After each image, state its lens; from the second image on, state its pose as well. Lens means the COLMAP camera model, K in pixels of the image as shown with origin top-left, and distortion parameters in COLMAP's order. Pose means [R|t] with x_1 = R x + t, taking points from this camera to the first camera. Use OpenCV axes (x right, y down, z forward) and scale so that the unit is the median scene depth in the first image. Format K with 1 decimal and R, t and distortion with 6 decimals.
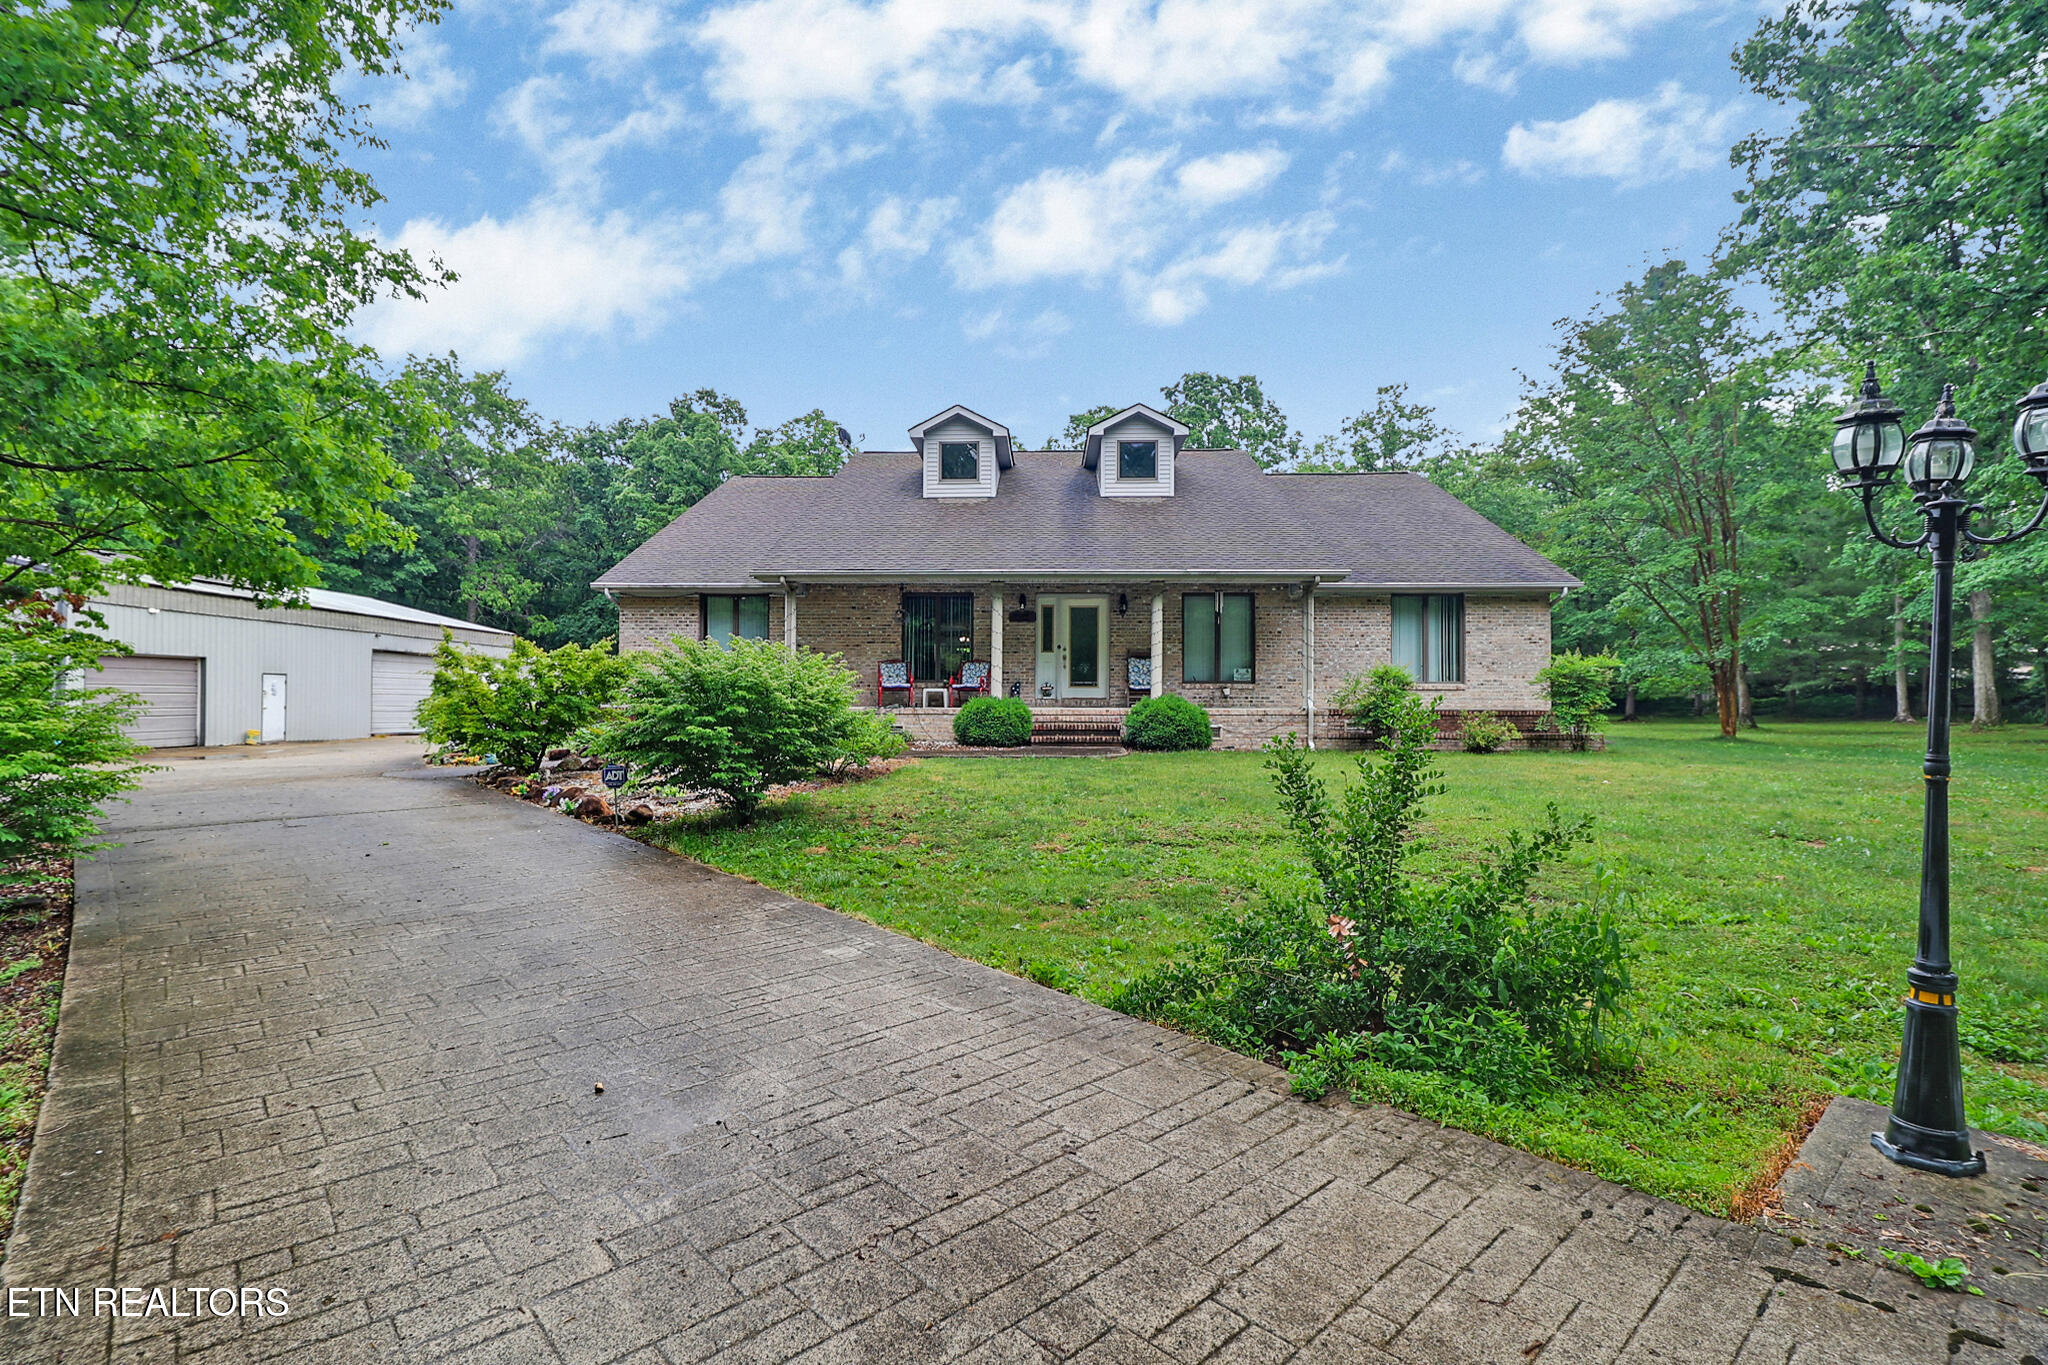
lens RADIAL K [[943.5, 0, 1005.1], [0, 943.5, 685.8], [0, 0, 1]] dist [0.001554, -0.003361]
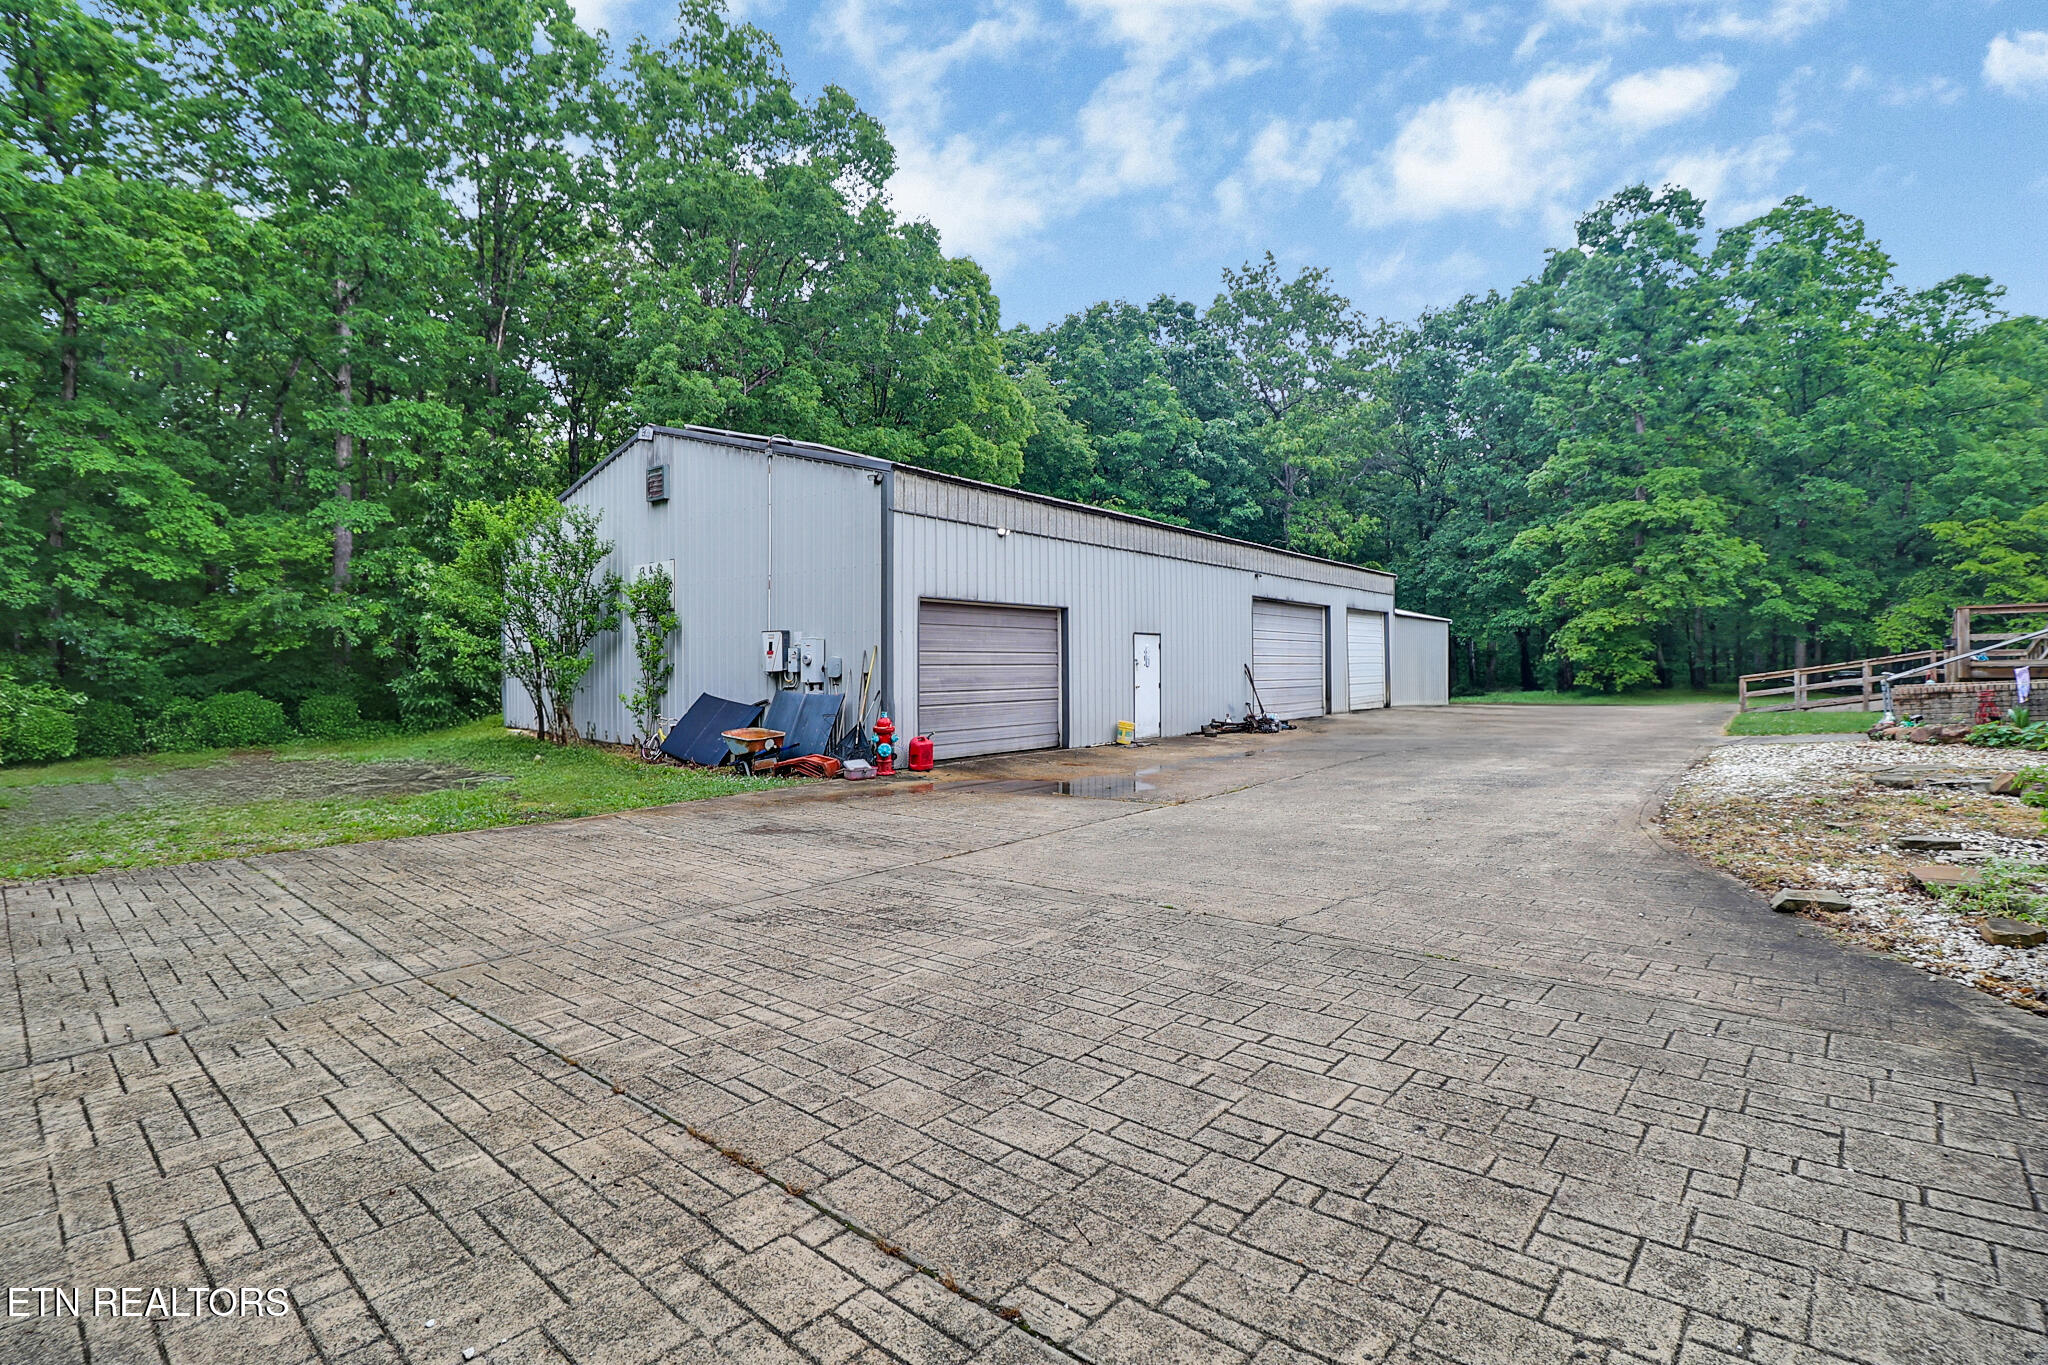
lens RADIAL K [[943.5, 0, 1018.2], [0, 943.5, 678.5], [0, 0, 1]] dist [0.001554, -0.003361]
pose [[0.745394, 0.000001, -0.666625, -0.638435], [0.018868, 0.999599, 0.021099, 0.004460], [0.666358, -0.028305, 0.745095, 0.715968]]
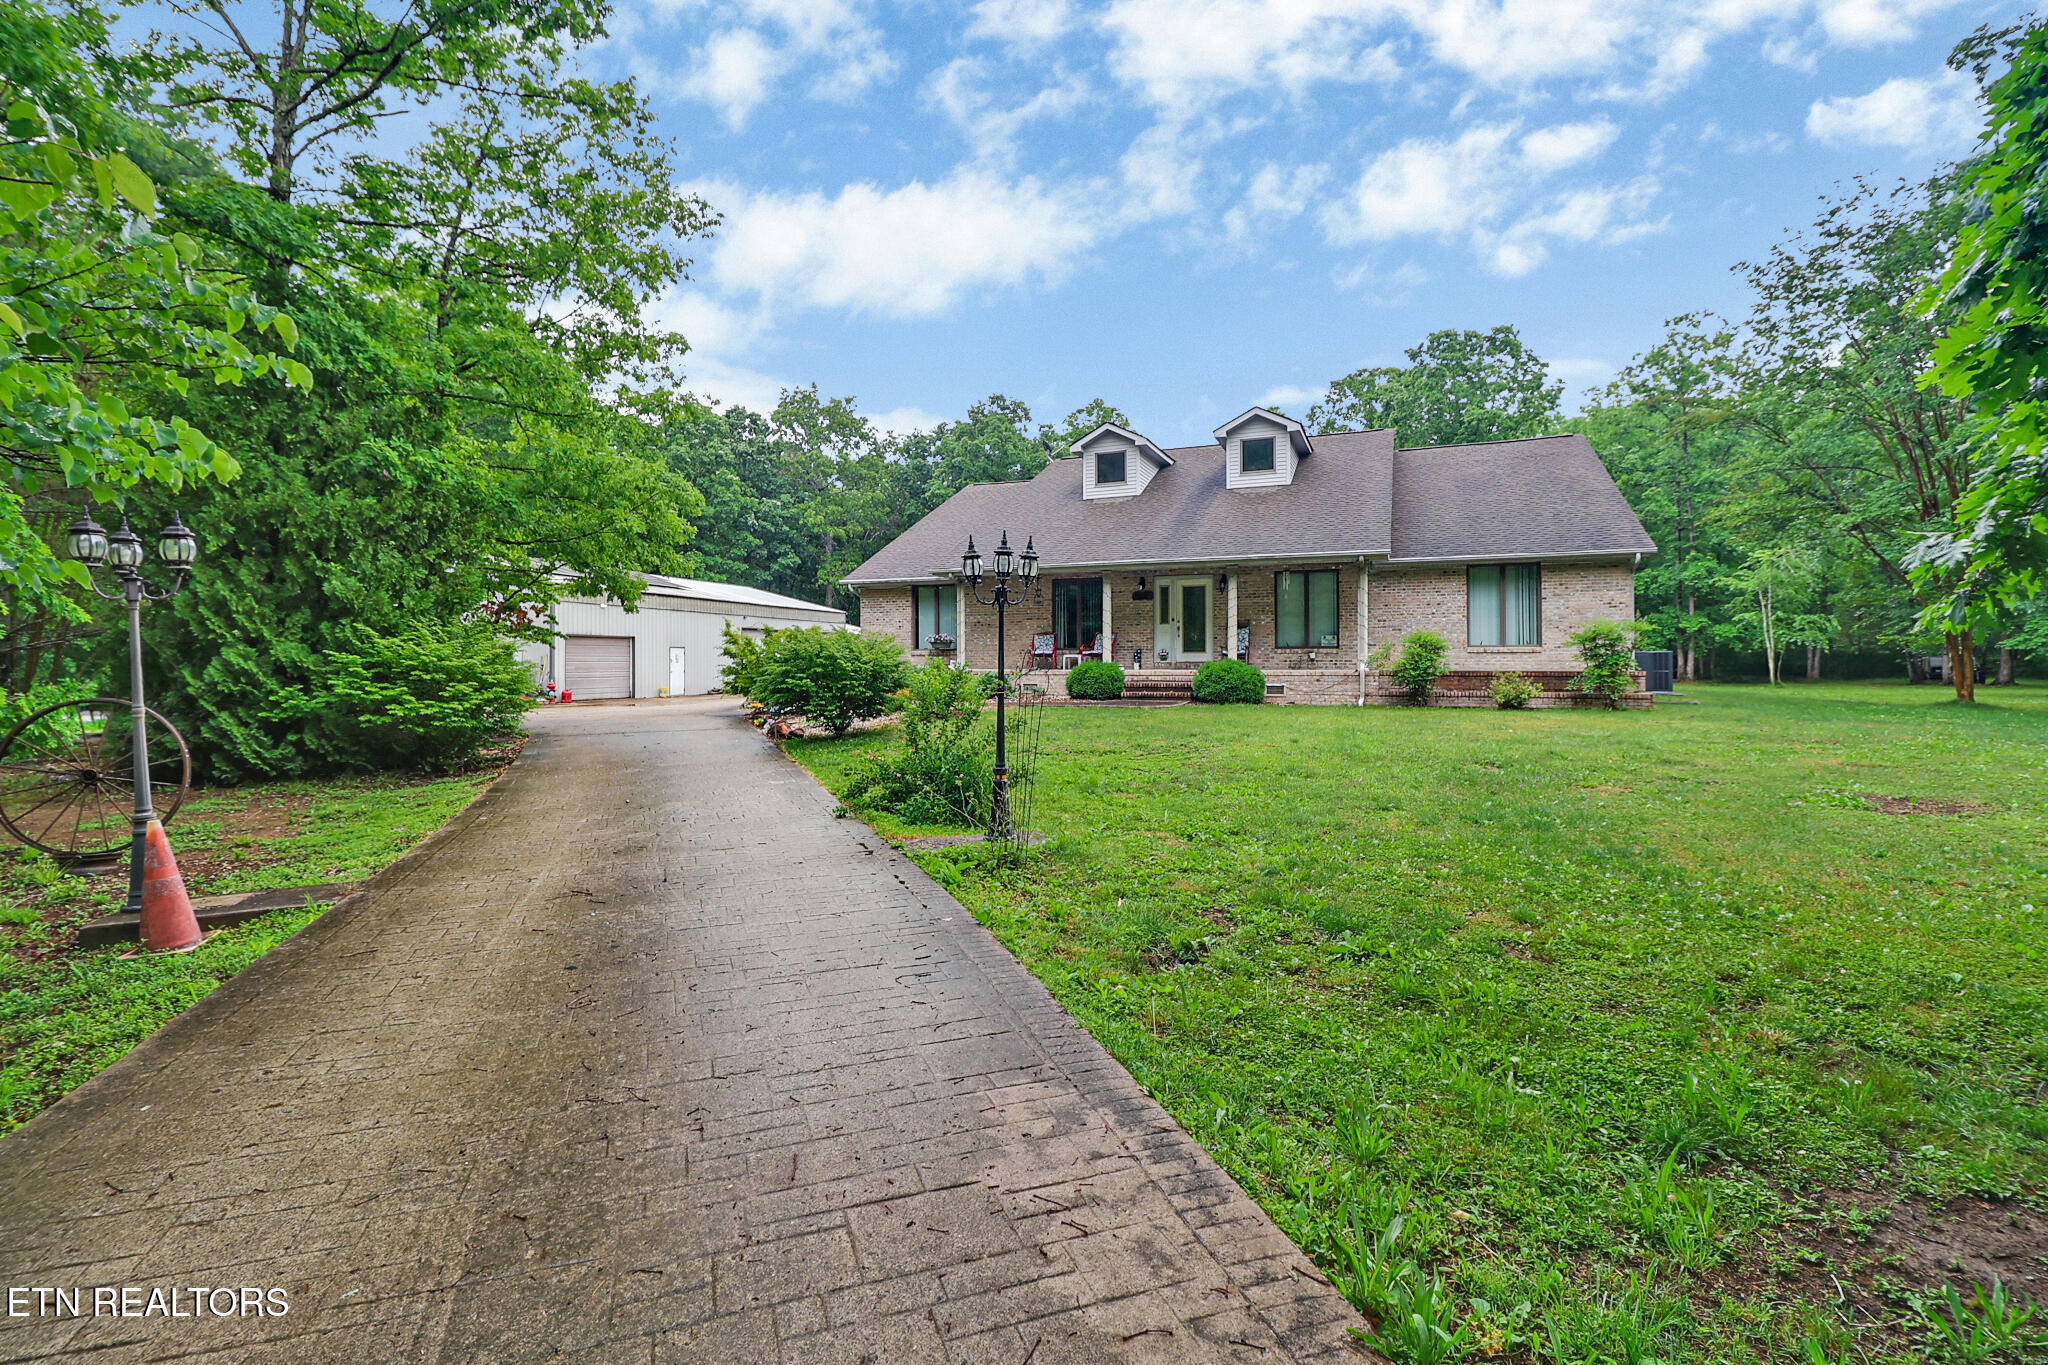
lens RADIAL K [[943.5, 0, 991.2], [0, 943.5, 657.1], [0, 0, 1]] dist [0.001554, -0.003361]
pose [[0.929304, -0.006886, -0.369252, 0.279953], [0.009611, 0.999938, 0.005542, -0.002132], [0.369191, -0.008700, 0.929313, -0.207632]]
